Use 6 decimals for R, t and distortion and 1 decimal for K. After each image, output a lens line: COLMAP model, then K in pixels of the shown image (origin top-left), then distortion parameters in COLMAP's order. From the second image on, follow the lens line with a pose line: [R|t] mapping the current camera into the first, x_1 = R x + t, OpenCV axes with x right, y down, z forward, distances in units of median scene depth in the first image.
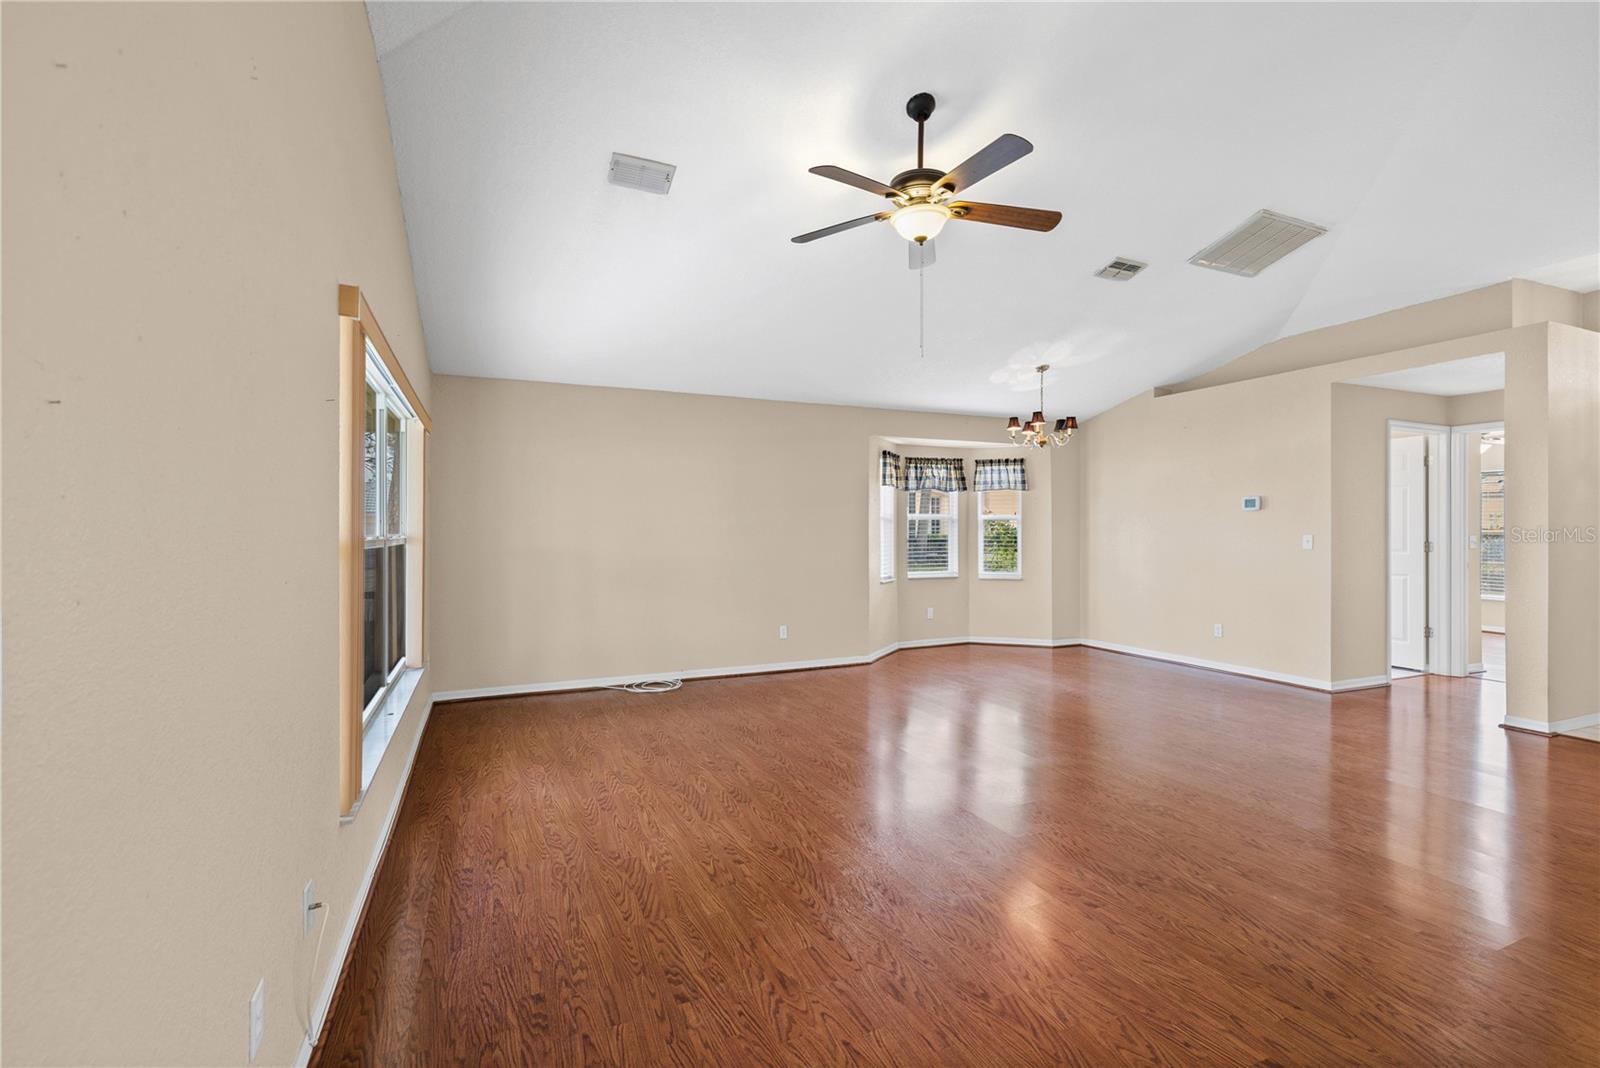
lens RADIAL K [[704.9, 0, 788.0], [0, 704.9, 522.0], [0, 0, 1]] dist [0.005388, -0.001659]
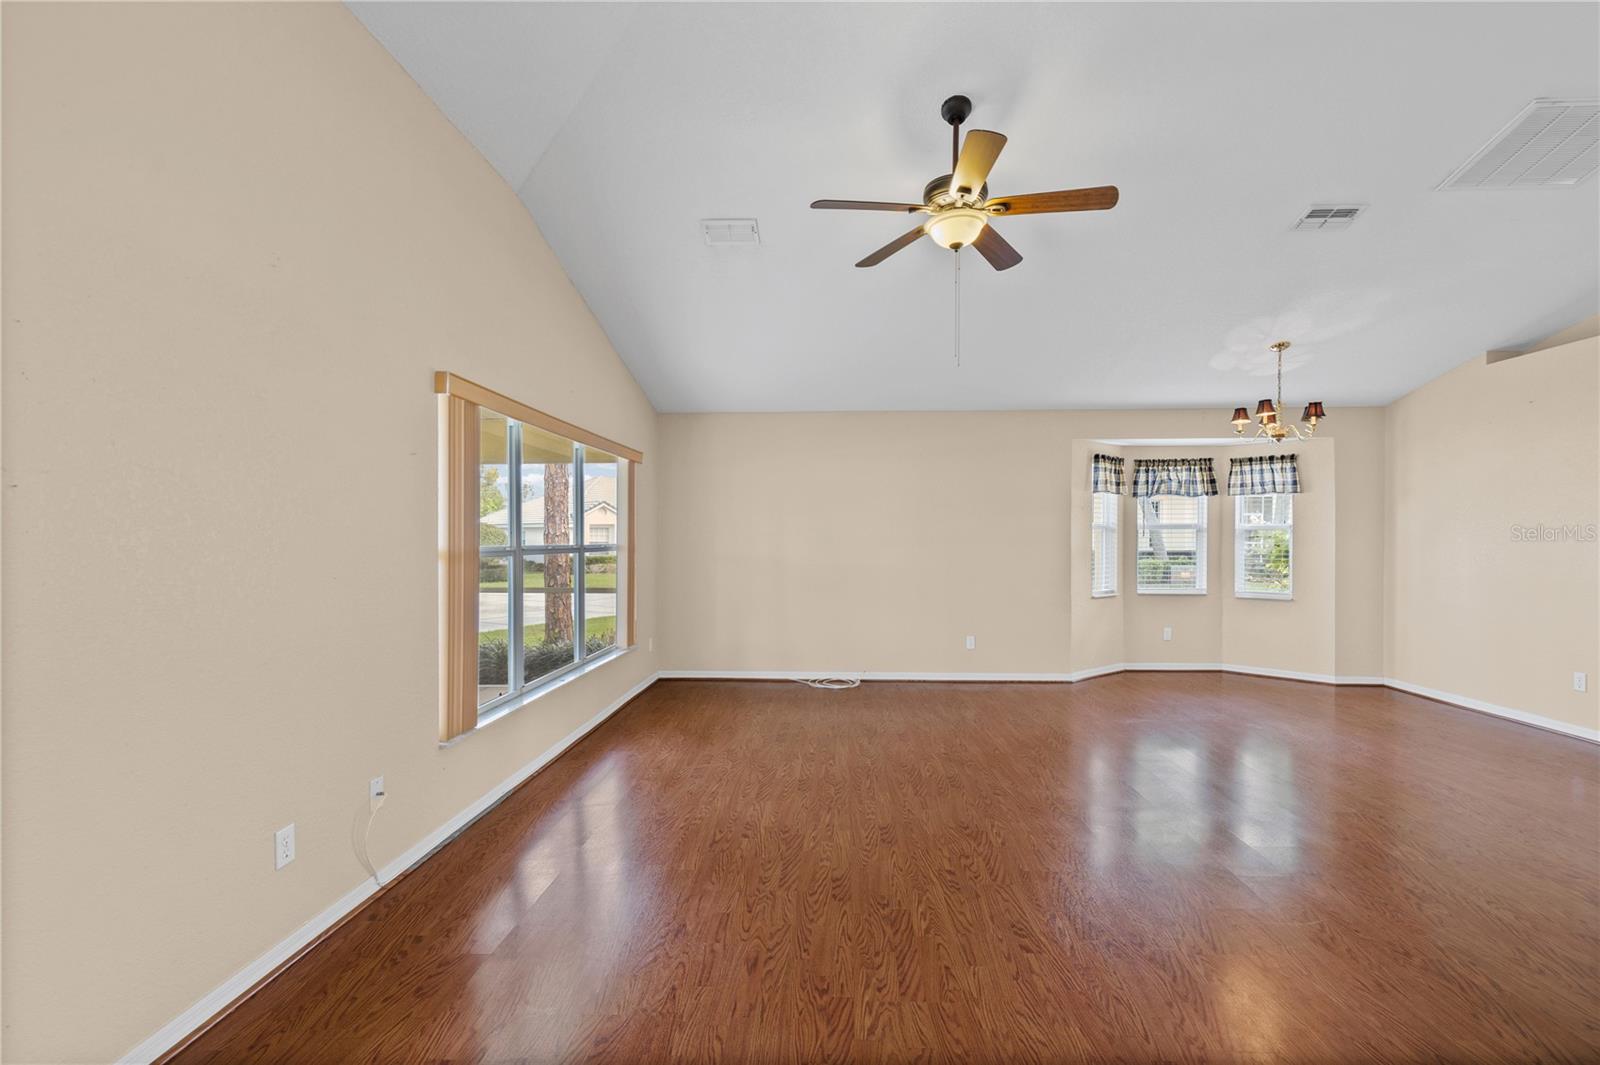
lens RADIAL K [[686.1, 0, 805.9], [0, 686.1, 538.3], [0, 0, 1]] dist [0.006472, -0.000117]
pose [[0.898208, 0.001045, -0.439569, 0.190023], [0.004342, 0.999927, 0.011250, -0.003324], [0.439549, -0.012013, 0.898138, 0.021741]]
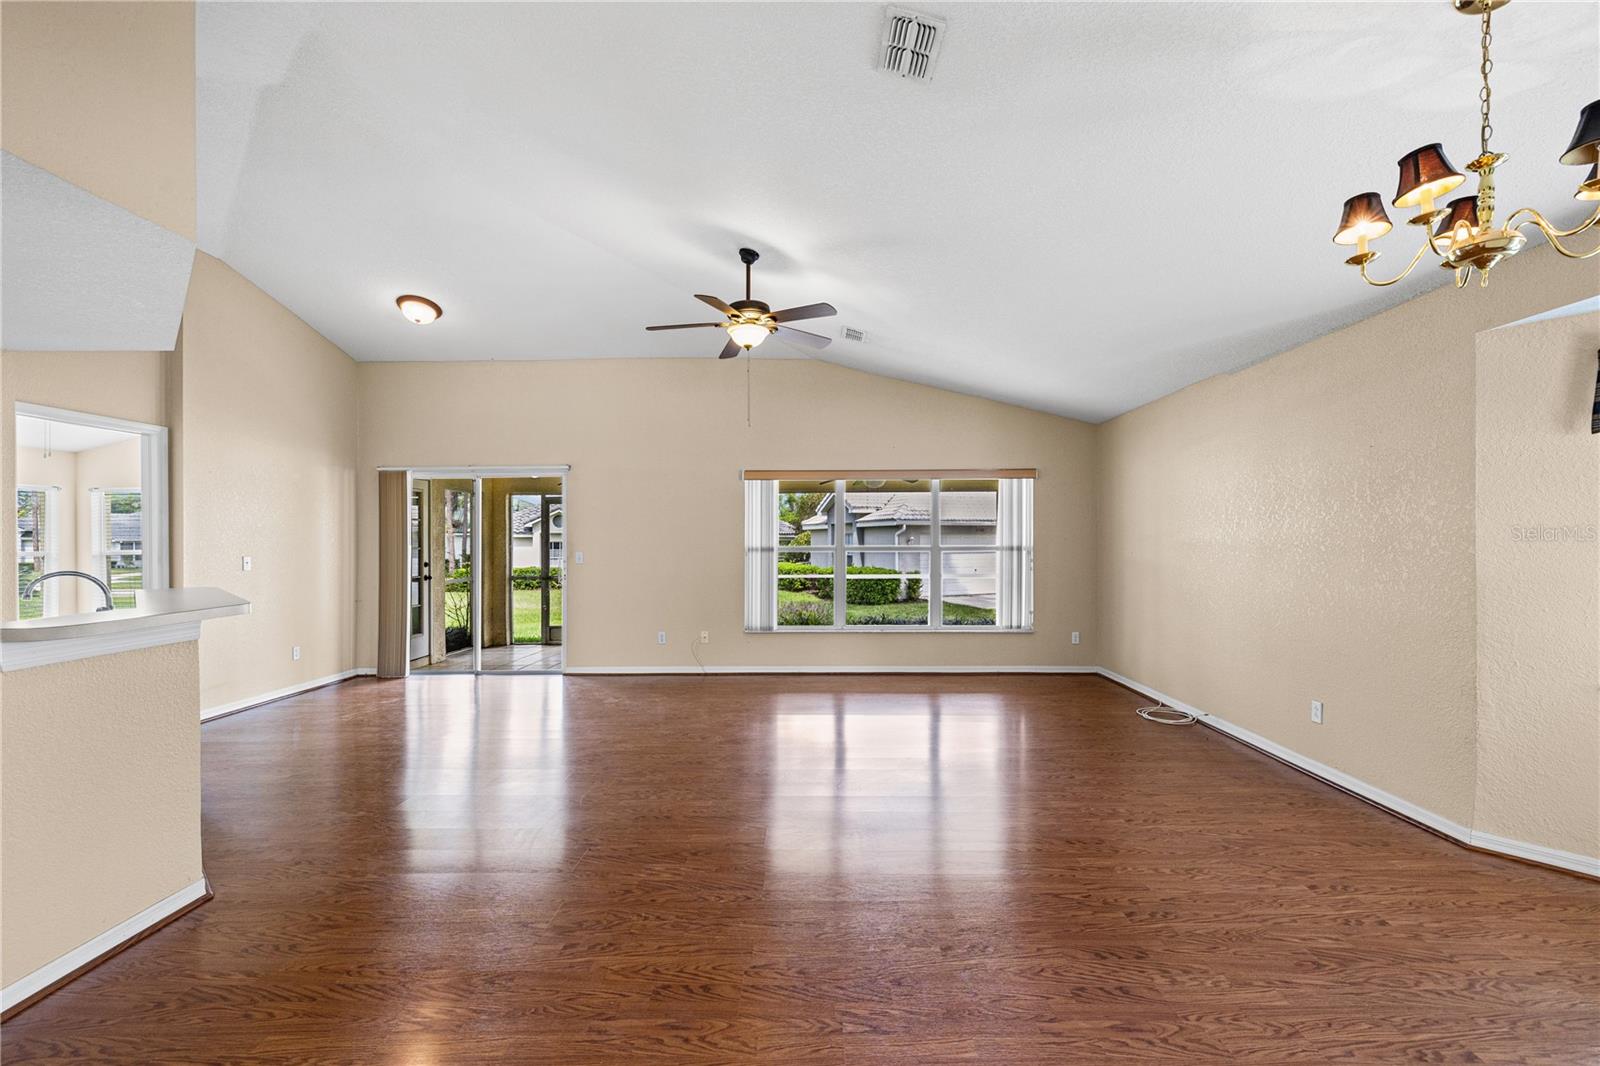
lens RADIAL K [[686.1, 0, 821.3], [0, 686.1, 536.0], [0, 0, 1]] dist [0.006472, -0.000117]
pose [[-0.396105, -0.007854, -0.918172, 0.641023], [0.007347, 0.999904, -0.011722, 0.006408], [0.918176, -0.011389, -0.396009, 0.759057]]
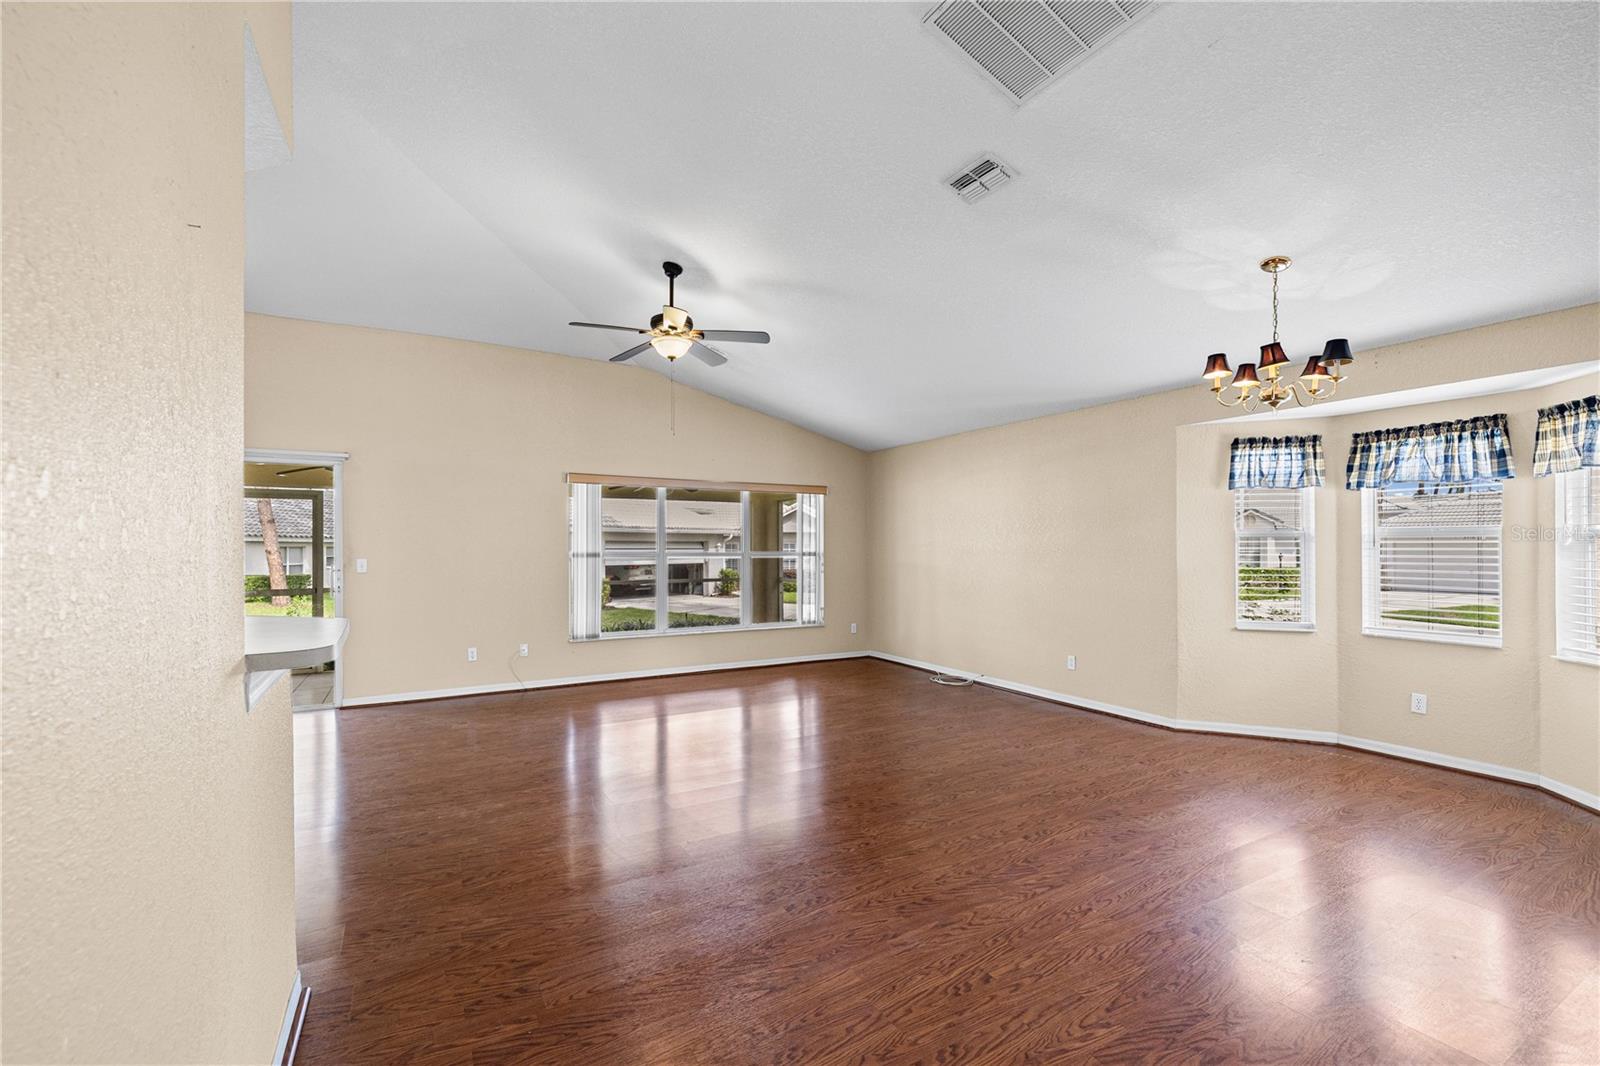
lens RADIAL K [[686.1, 0, 815.6], [0, 686.1, 544.5], [0, 0, 1]] dist [0.006472, -0.000117]
pose [[0.134990, -0.003239, -0.990842, 0.747725], [0.004366, 0.999987, -0.002674, 0.003024], [0.990837, -0.003965, 0.135003, 0.497553]]
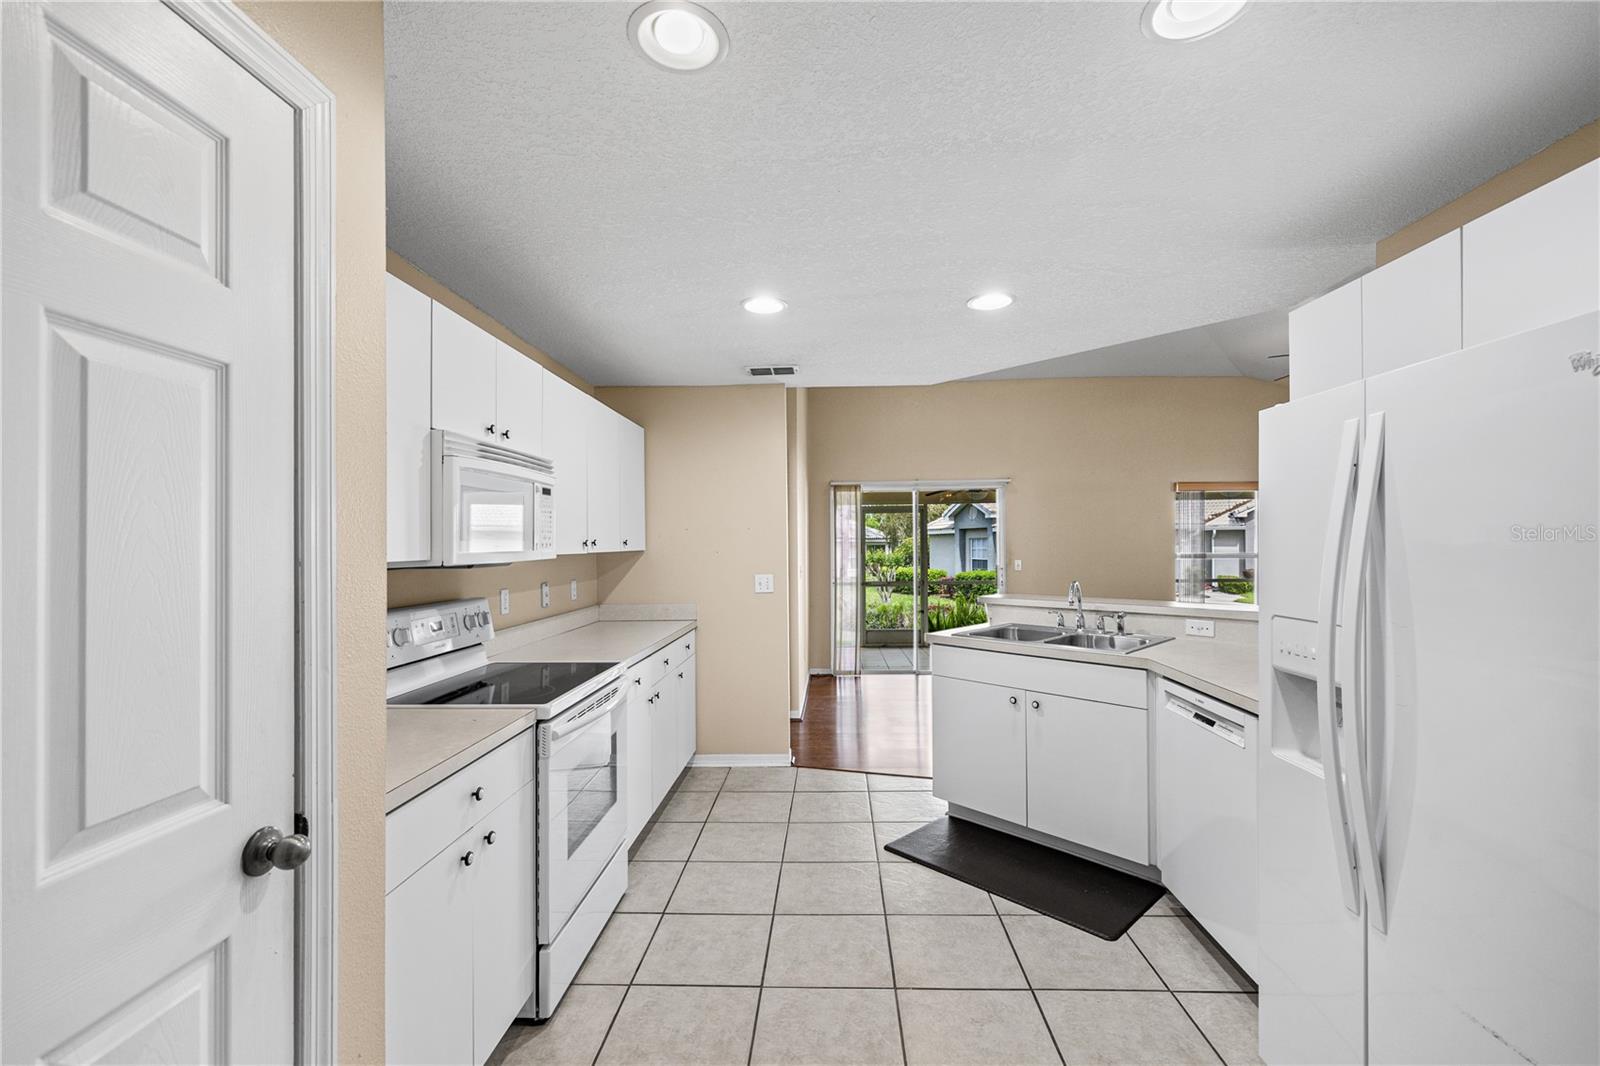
lens RADIAL K [[686.1, 0, 797.1], [0, 686.1, 544.0], [0, 0, 1]] dist [0.006472, -0.000117]
pose [[-0.434254, -0.000875, -0.900790, 0.951826], [0.010241, 0.999930, -0.005908, -0.004838], [0.900732, -0.011790, -0.434215, 0.235159]]
